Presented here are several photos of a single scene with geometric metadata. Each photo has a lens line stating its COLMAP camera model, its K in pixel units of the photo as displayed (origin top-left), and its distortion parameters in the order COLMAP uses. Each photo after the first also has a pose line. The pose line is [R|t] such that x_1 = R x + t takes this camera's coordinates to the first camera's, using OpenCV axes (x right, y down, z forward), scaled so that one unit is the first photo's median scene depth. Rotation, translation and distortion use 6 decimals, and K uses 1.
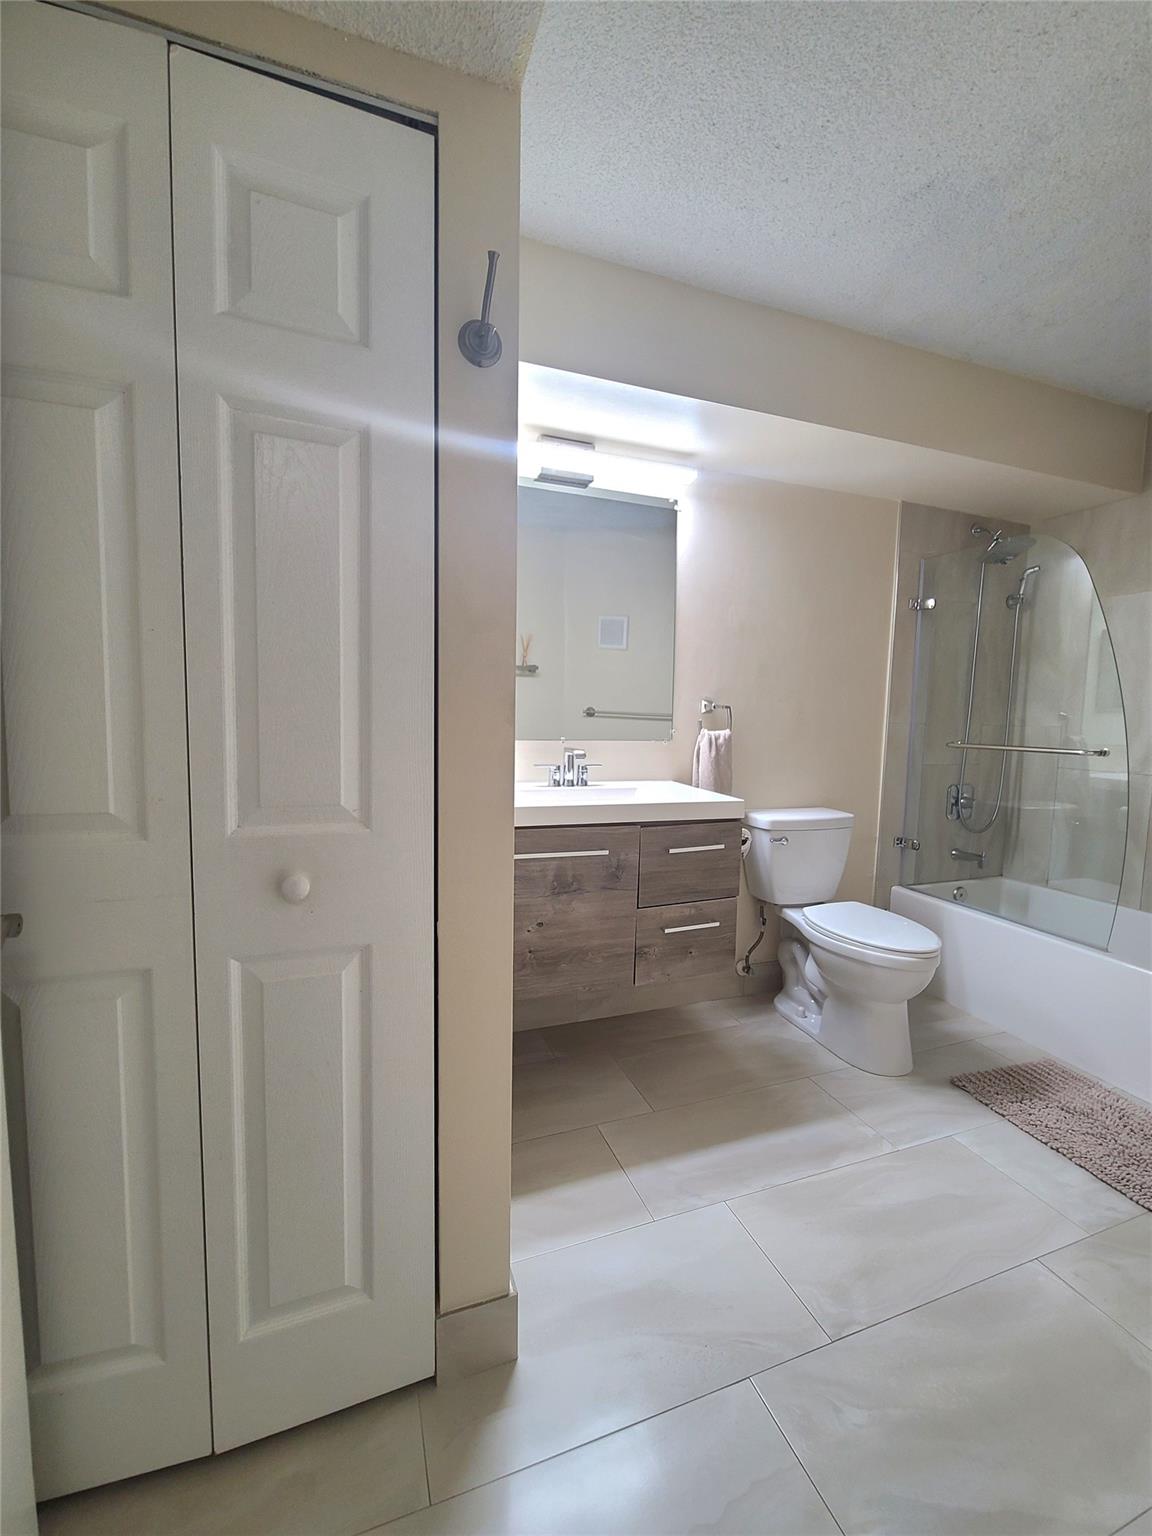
lens RADIAL K [[629.9, 0, 577.6], [0, 629.9, 770.4], [0, 0, 1]] dist [0.002419, -0.002415]
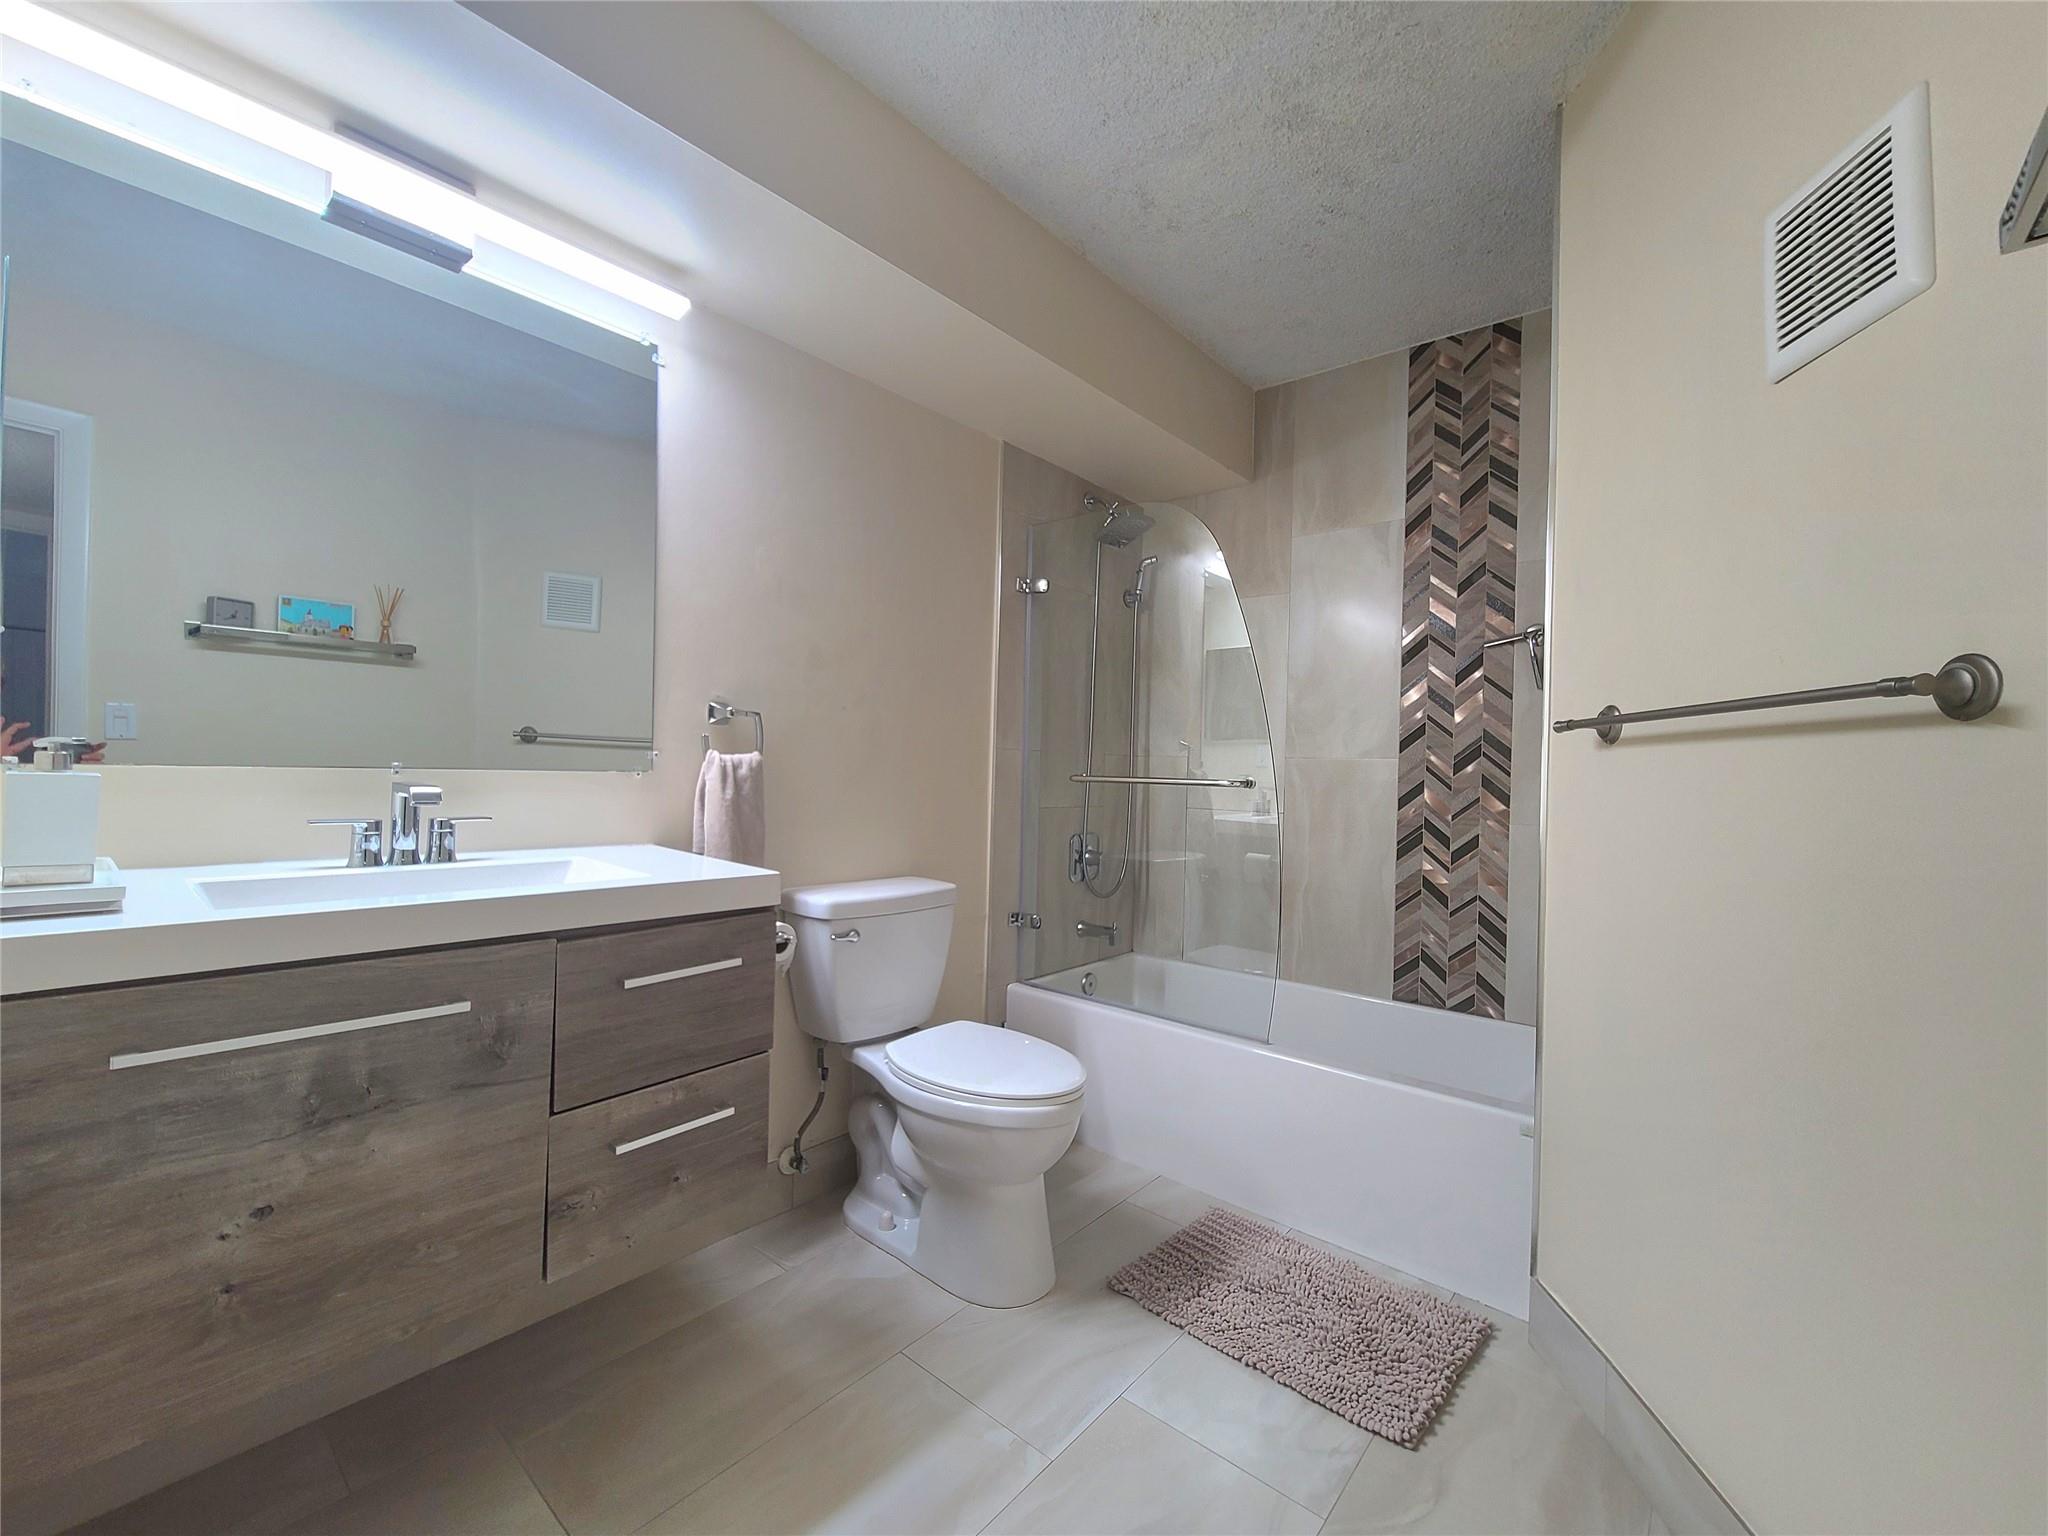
lens RADIAL K [[839.9, 0, 1032.9], [0, 839.9, 768.2], [0, 0, 1]] dist [0.002419, -0.002415]
pose [[0.867189, 0.002161, 0.497974, 0.077357], [0.036008, 0.997101, -0.067032, 0.012111], [-0.496675, 0.076060, 0.864597, 0.210045]]
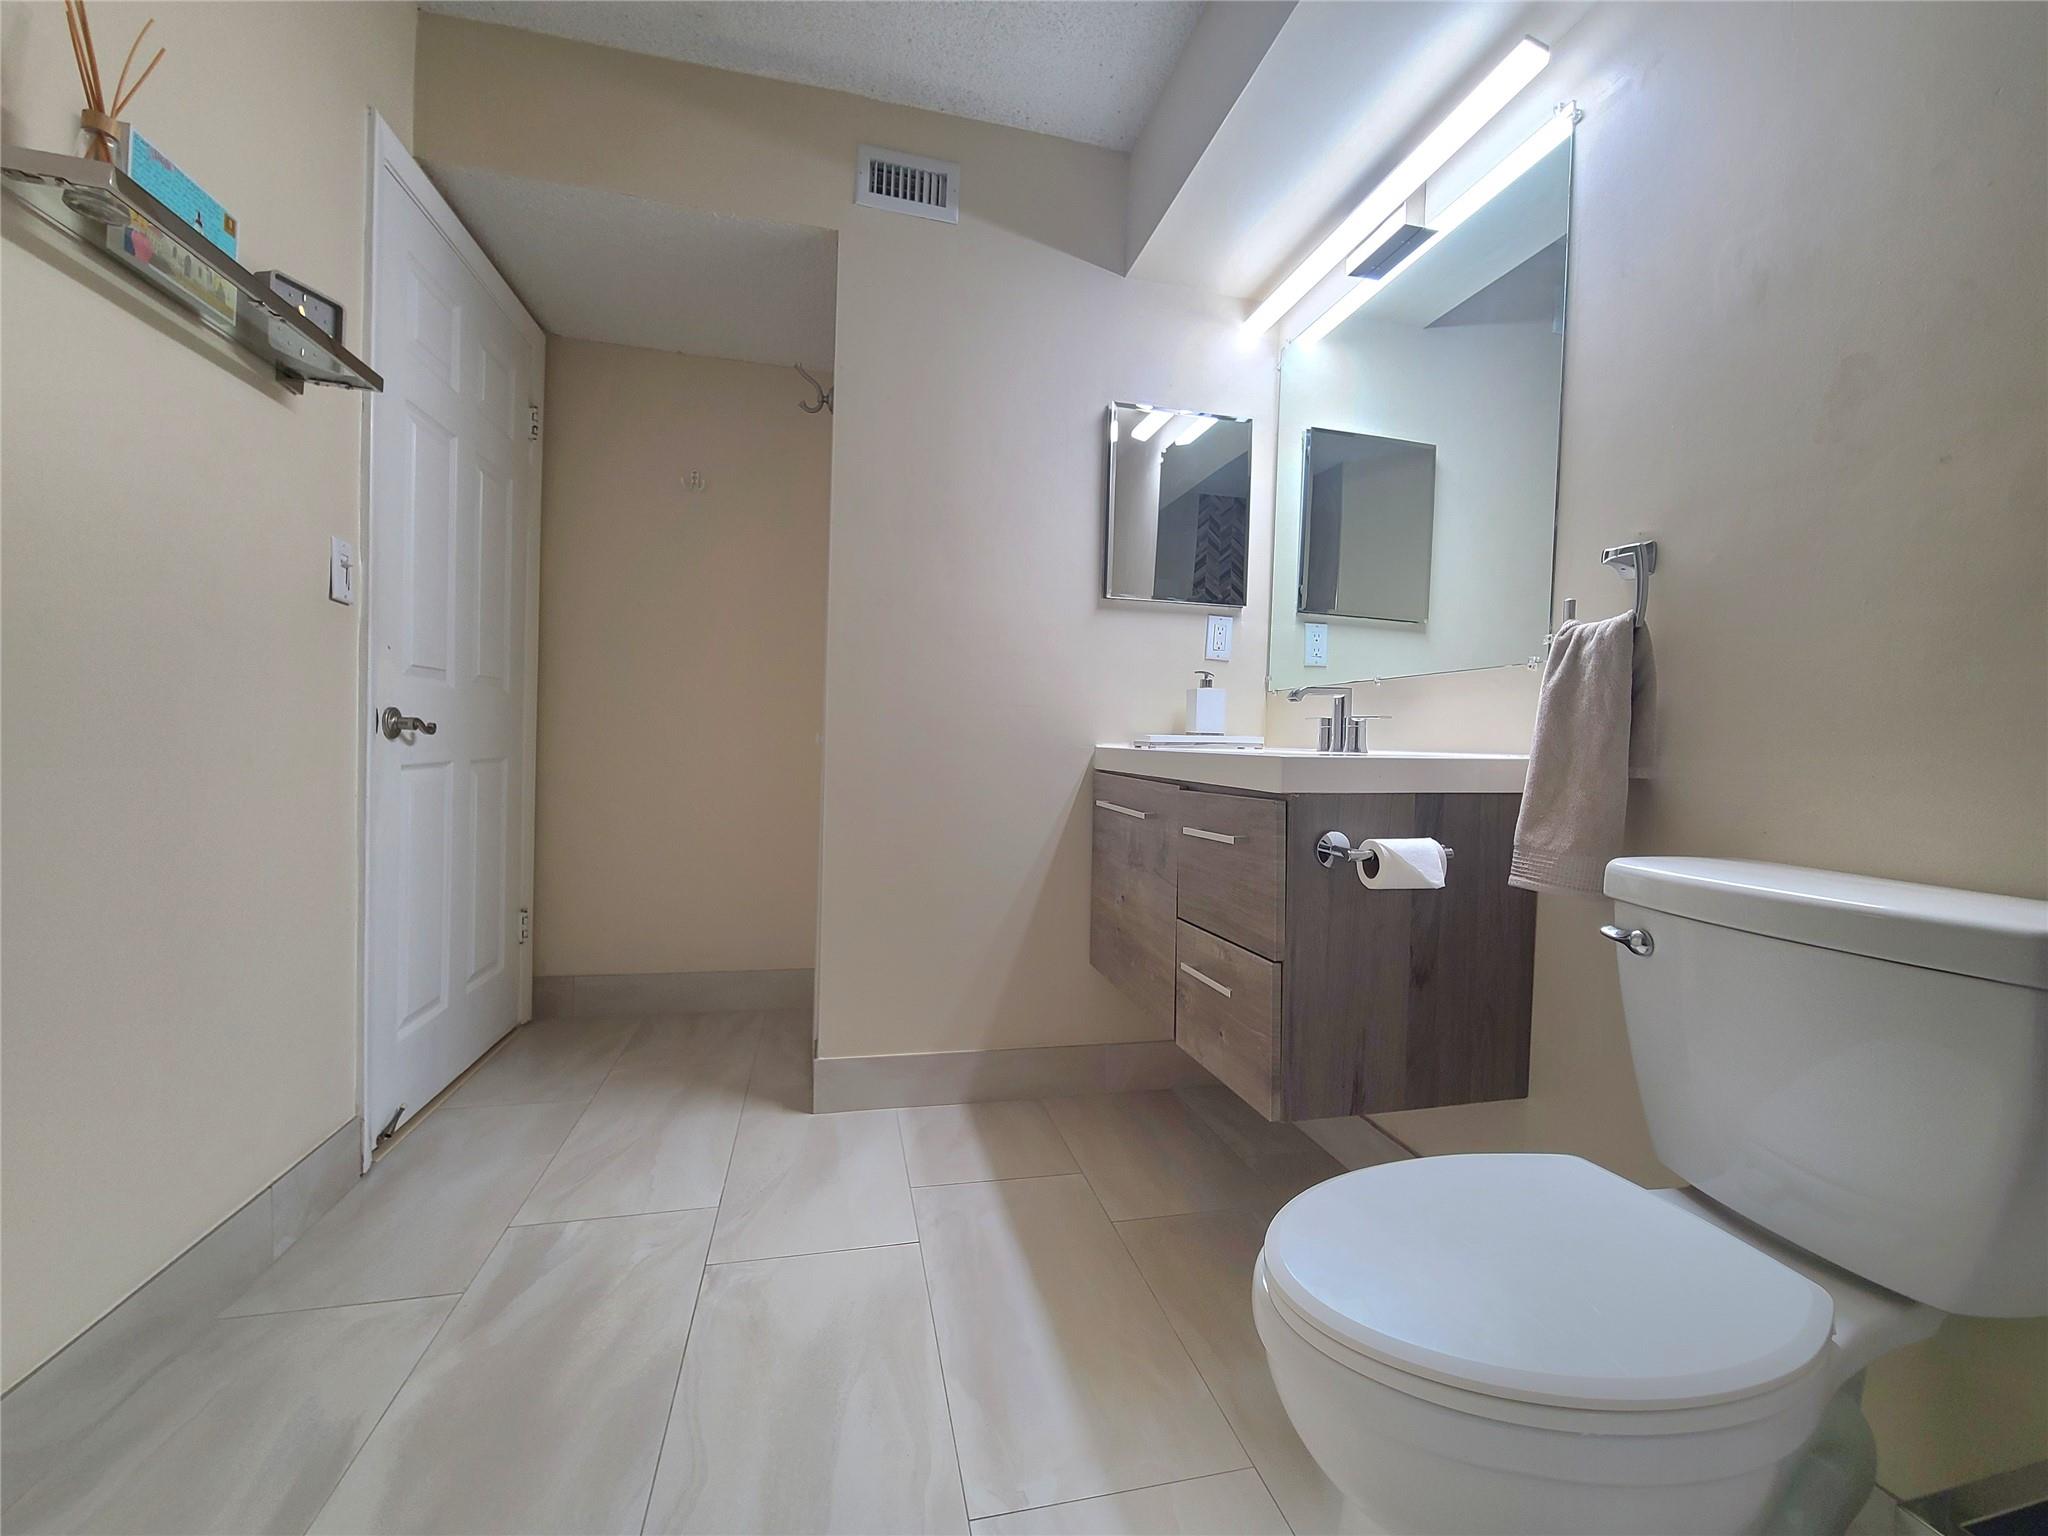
lens RADIAL K [[833.1, 0, 1029.1], [0, 833.1, 769.6], [0, 0, 1]] dist [-0.002270, -0.002125]
pose [[-0.113455, 0.008014, -0.993511, 0.775601], [-0.120965, 0.992417, 0.021819, 0.057946], [0.986152, 0.122656, -0.111625, 0.759431]]
